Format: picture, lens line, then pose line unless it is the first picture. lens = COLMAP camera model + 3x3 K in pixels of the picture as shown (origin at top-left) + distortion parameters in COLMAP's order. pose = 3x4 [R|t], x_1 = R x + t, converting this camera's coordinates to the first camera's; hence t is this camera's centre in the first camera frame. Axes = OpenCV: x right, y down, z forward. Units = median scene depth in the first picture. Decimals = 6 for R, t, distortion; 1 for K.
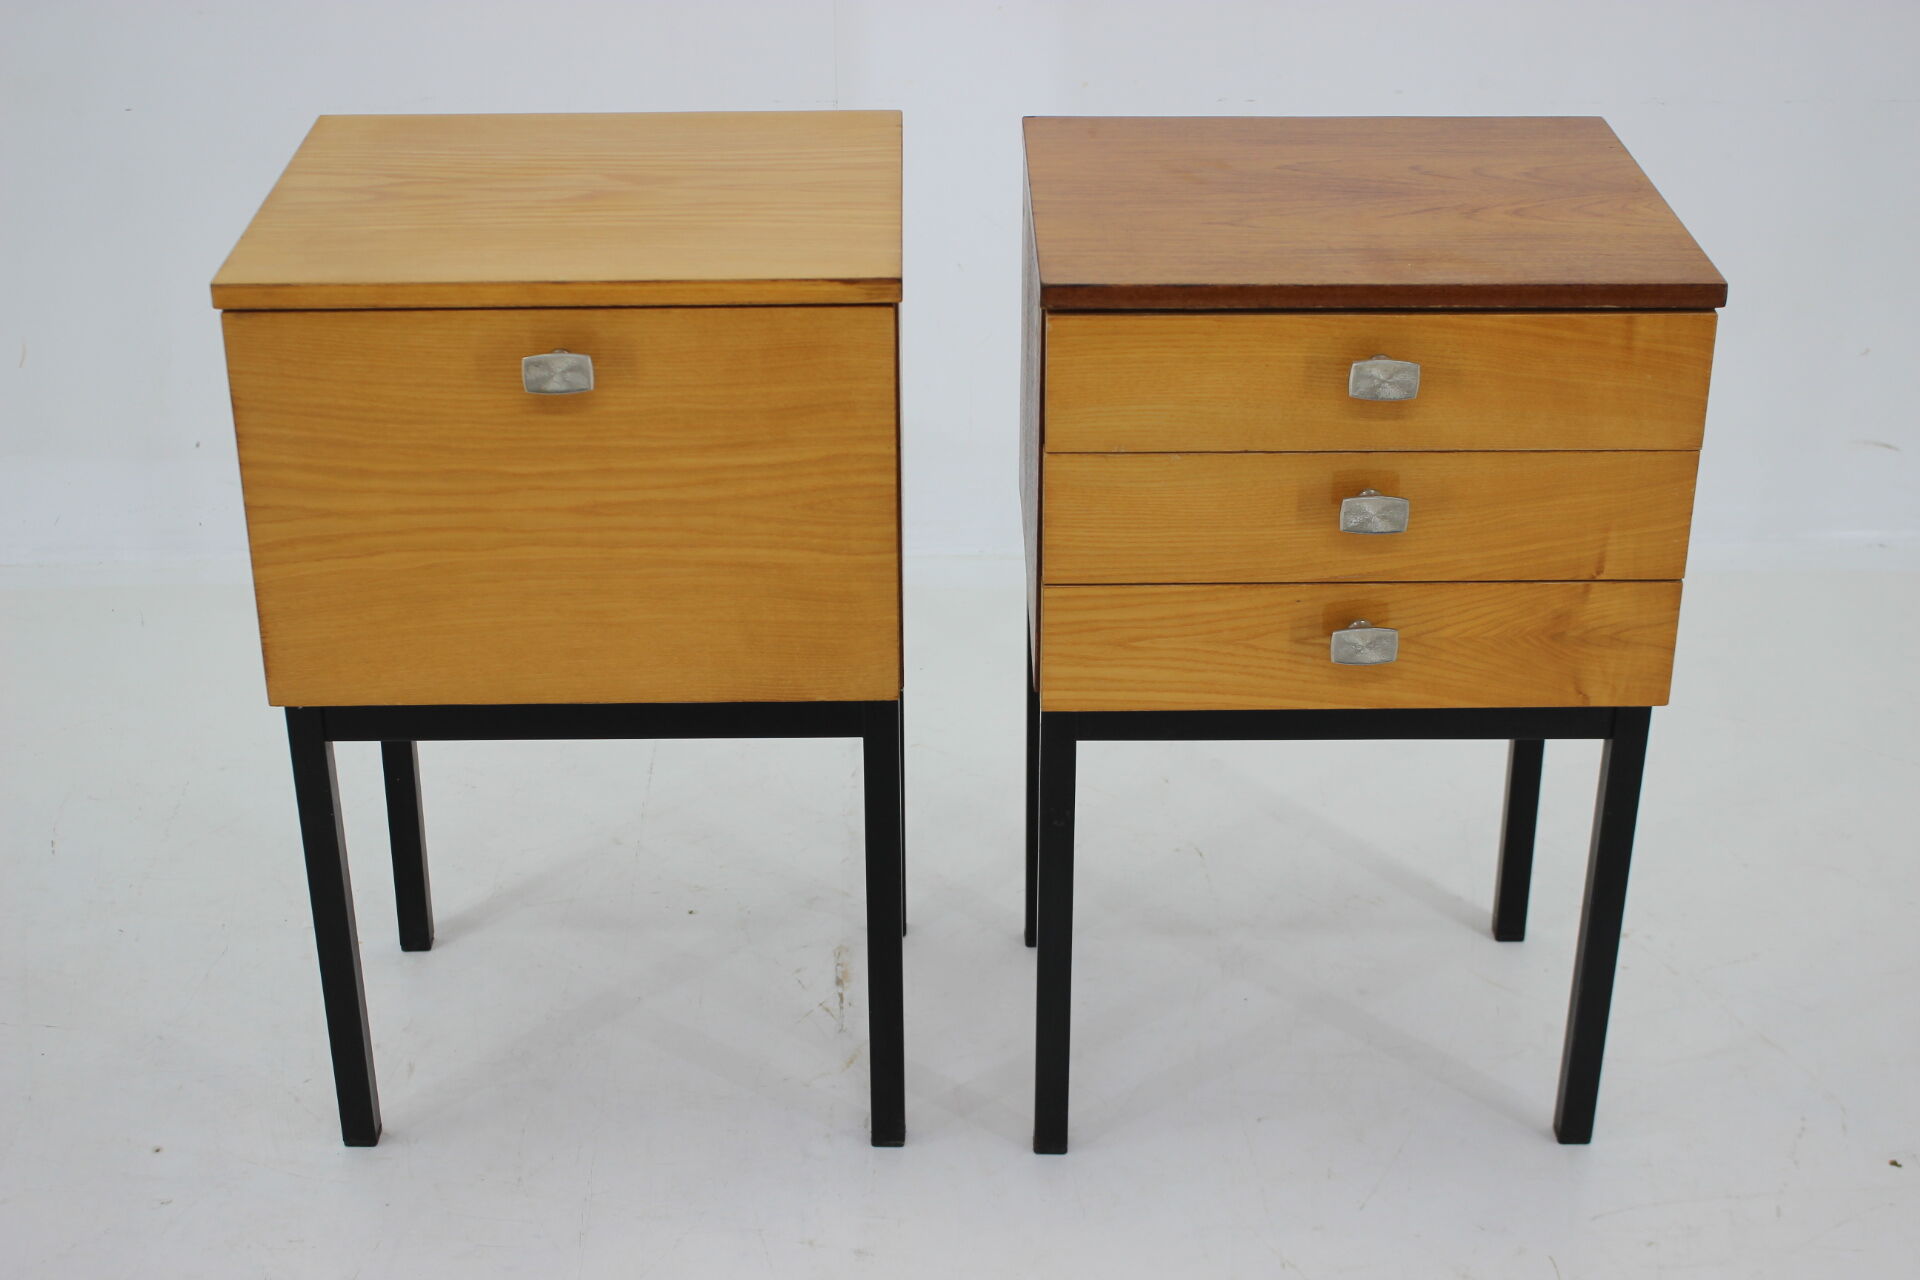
lens RADIAL K [[2838.8, 0, 974.1], [0, 2838.8, 682.0], [0, 0, 1]] dist [-0.050884, 0.000000]
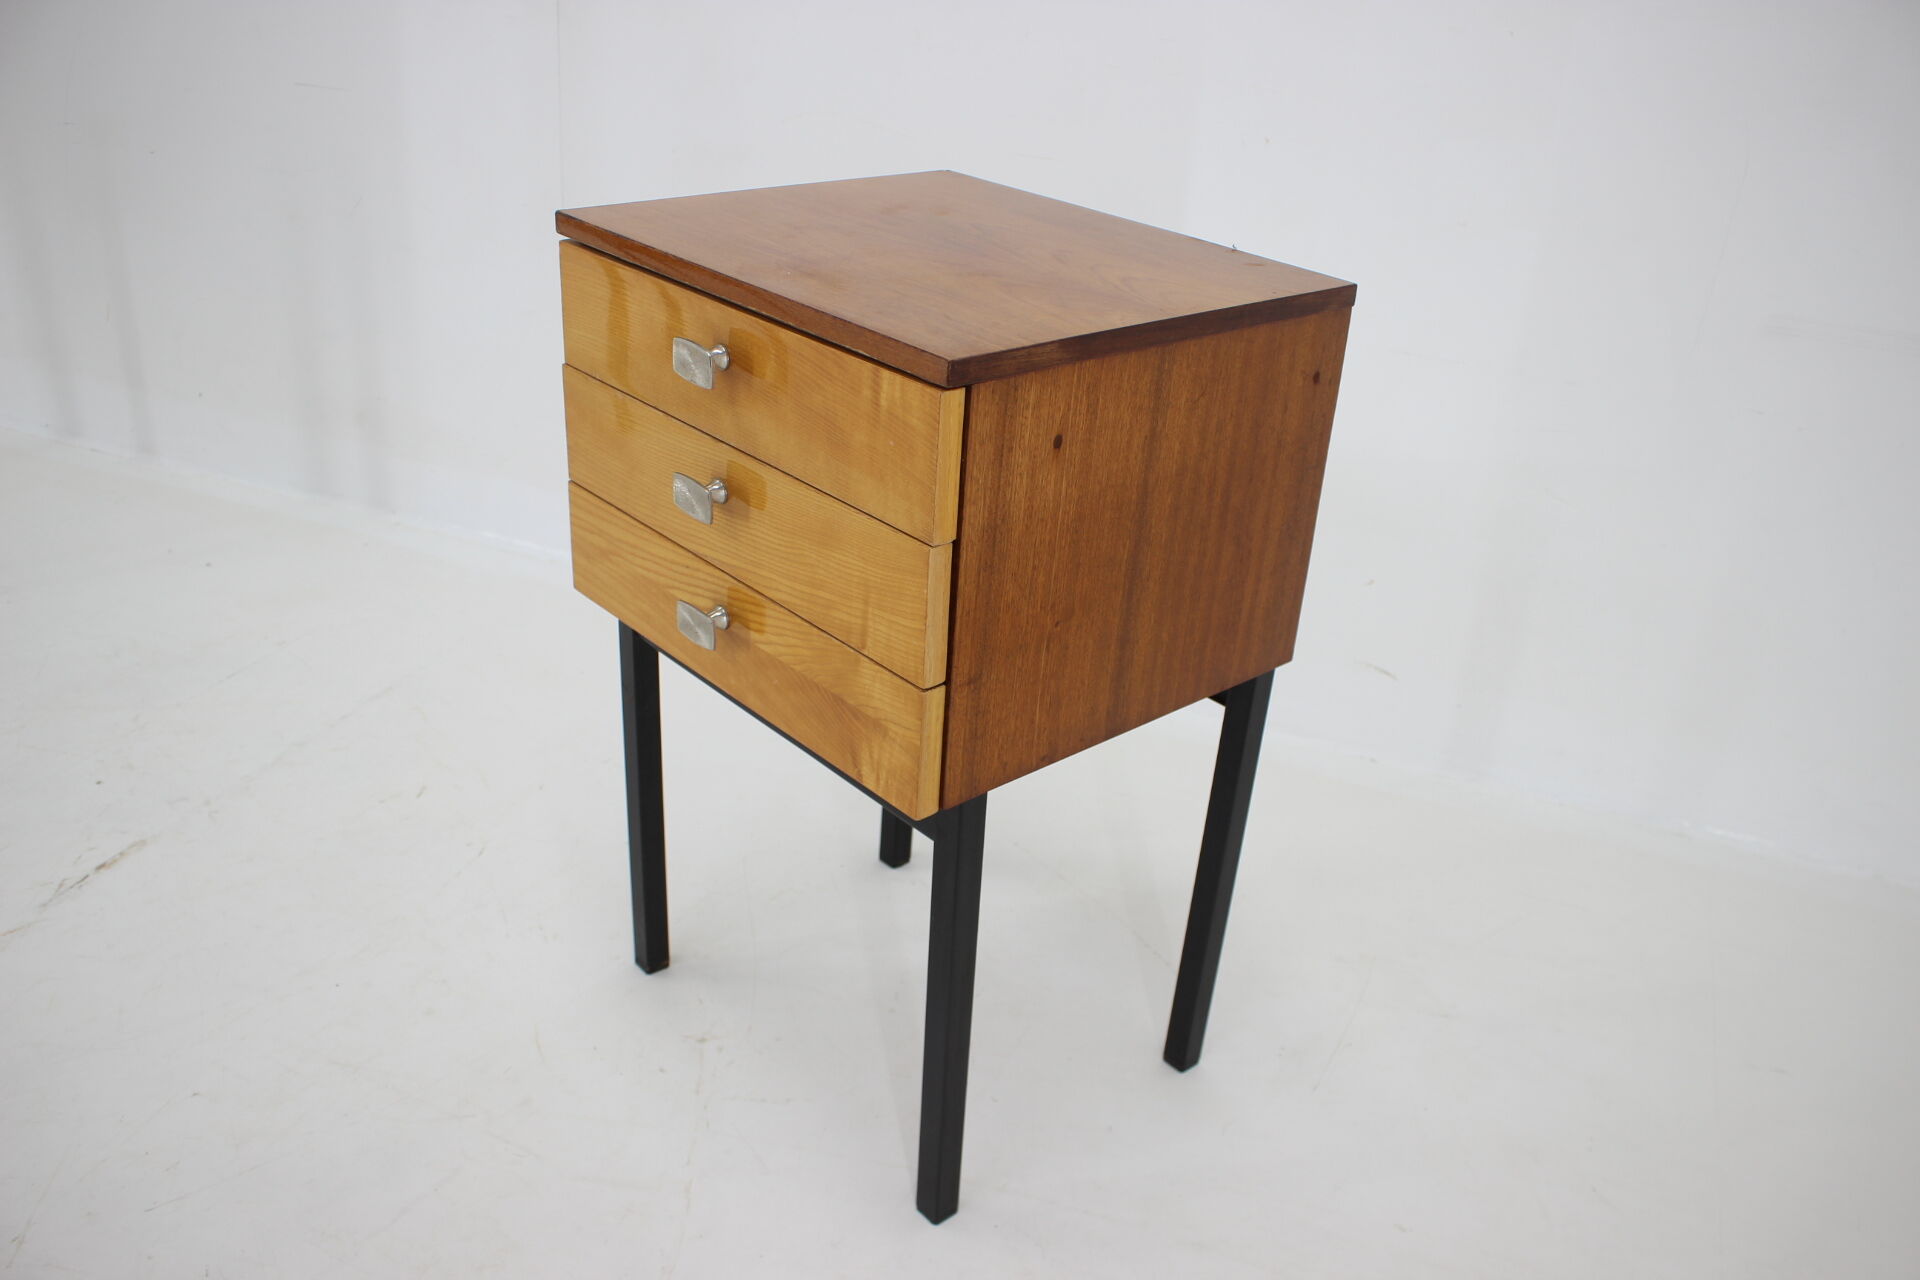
lens RADIAL K [[1590.7, 0, 961.1], [0, 1590.7, 638.1], [0, 0, 1]] dist [-0.137602, 0.021237]
pose [[0.656808, 0.372002, -0.655910, 0.590812], [-0.395185, 0.910632, 0.120743, -0.118276], [0.642209, 0.179901, 0.745120, 0.632573]]
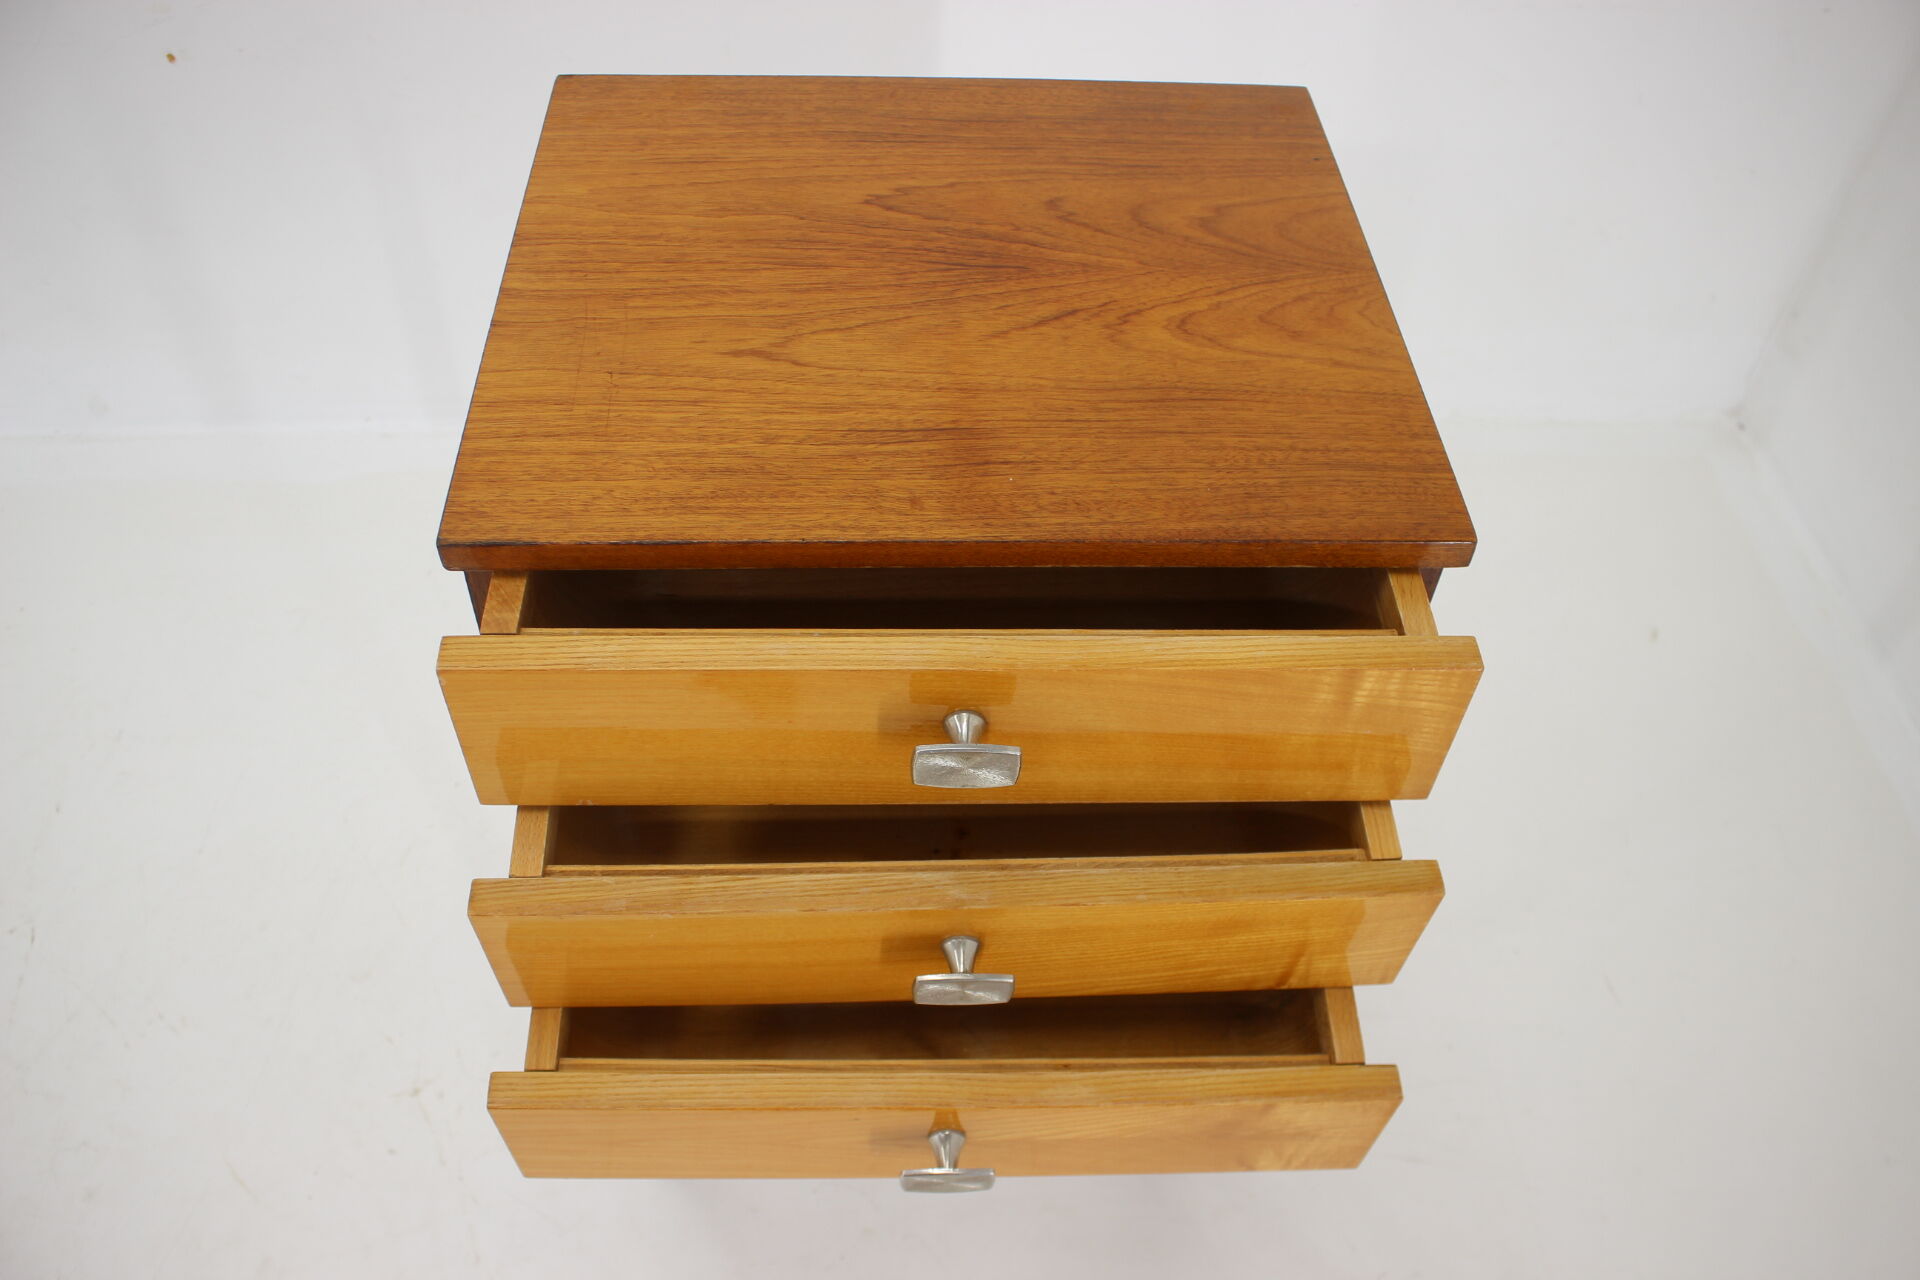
lens RADIAL K [[1590.7, 0, 967.1], [0, 1590.7, 663.8], [0, 0, 1]] dist [-0.137602, 0.021237]
pose [[0.998522, 0.003202, 0.054251, 0.120313], [-0.023230, 0.927614, 0.372816, -0.239762], [-0.049130, -0.373525, 0.926318, 0.623538]]
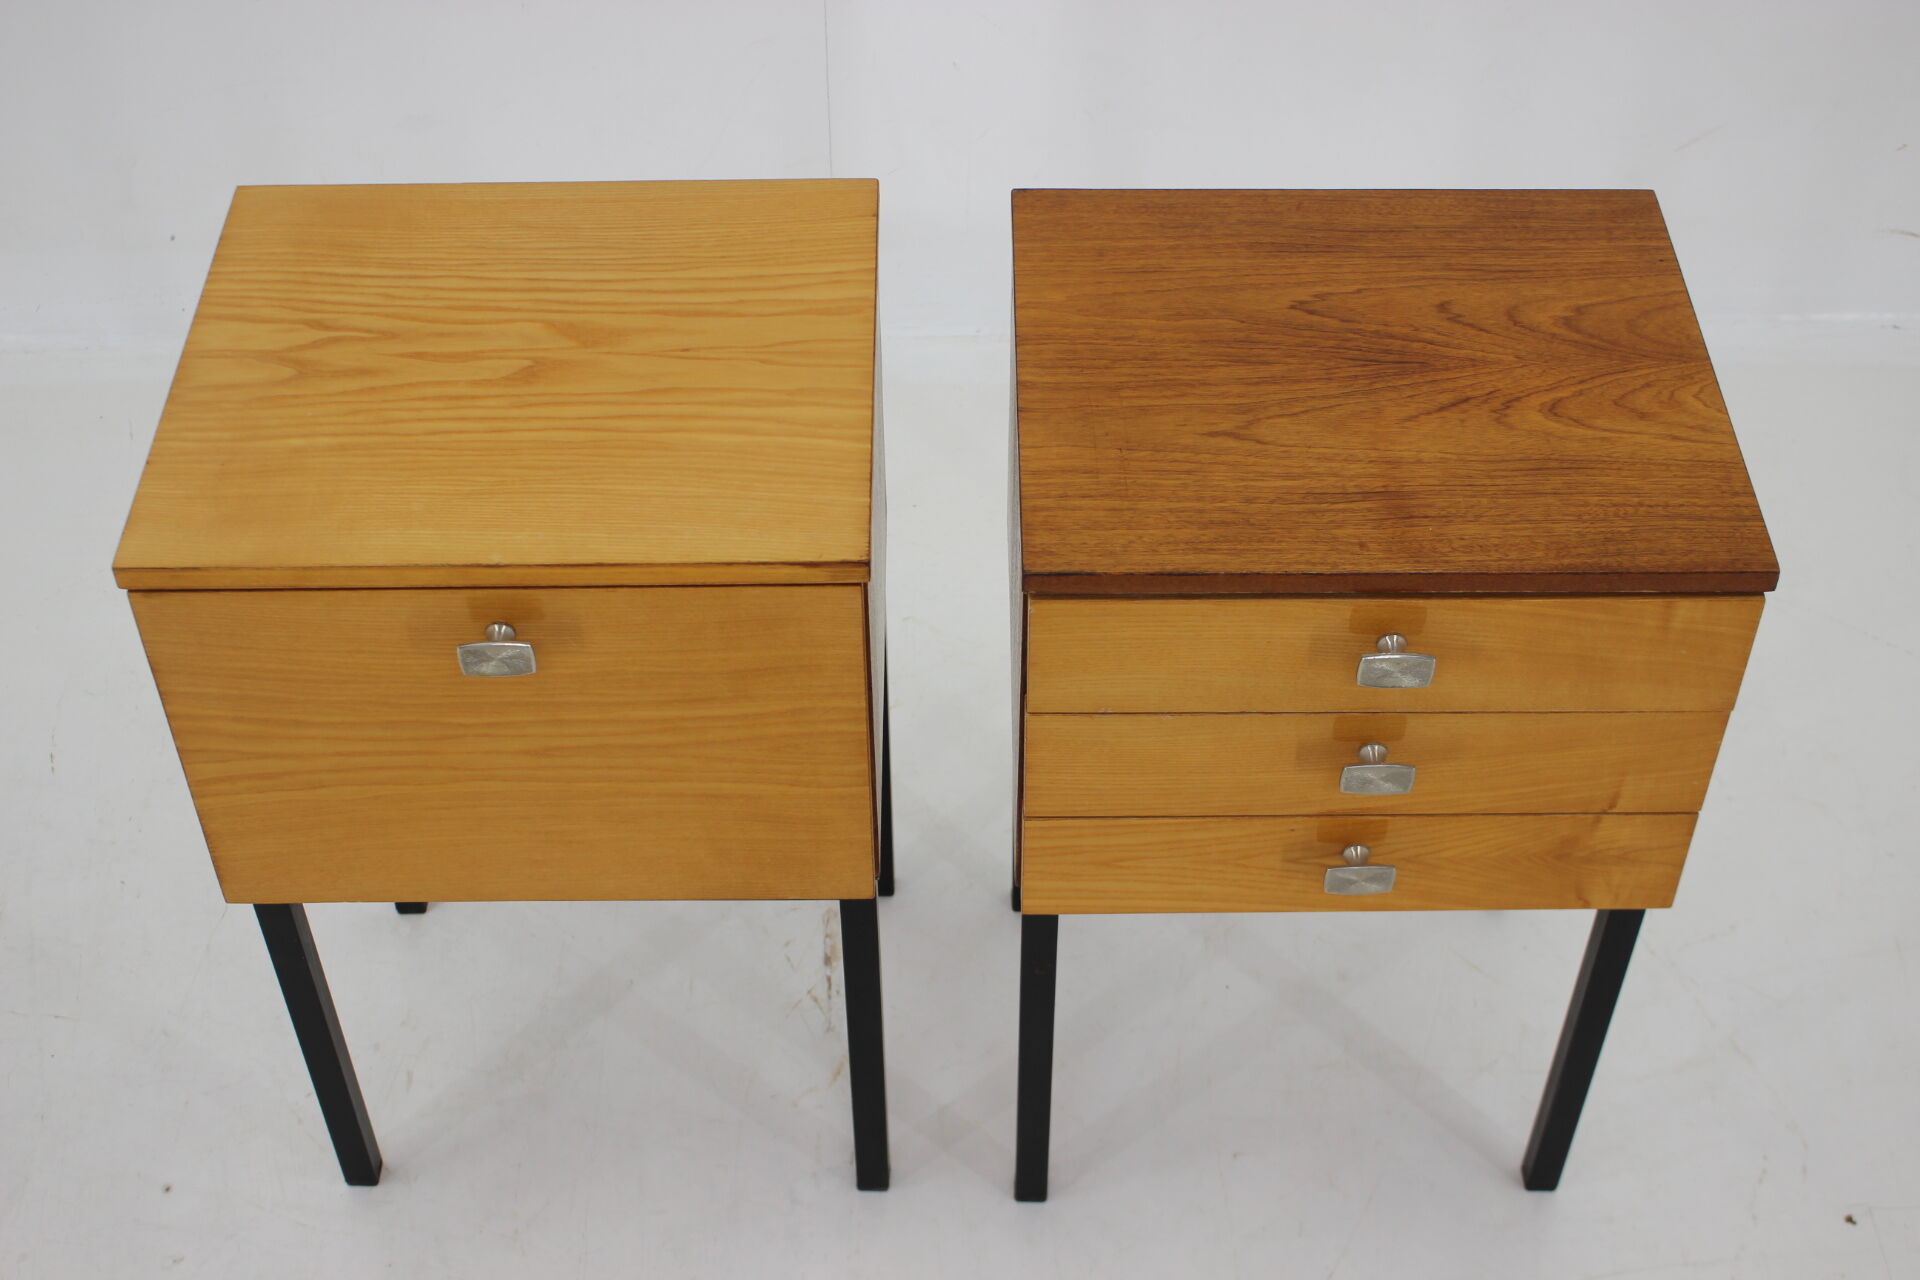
lens RADIAL K [[2567.8, 0, 971.2], [0, 2567.8, 677.6], [0, 0, 1]] dist [-0.065931, 0.000000]
pose [[0.999948, 0.006233, -0.008031, 0.013351], [-0.003439, 0.950806, 0.309768, -0.346556], [0.009566, -0.309724, 0.950778, 0.200264]]
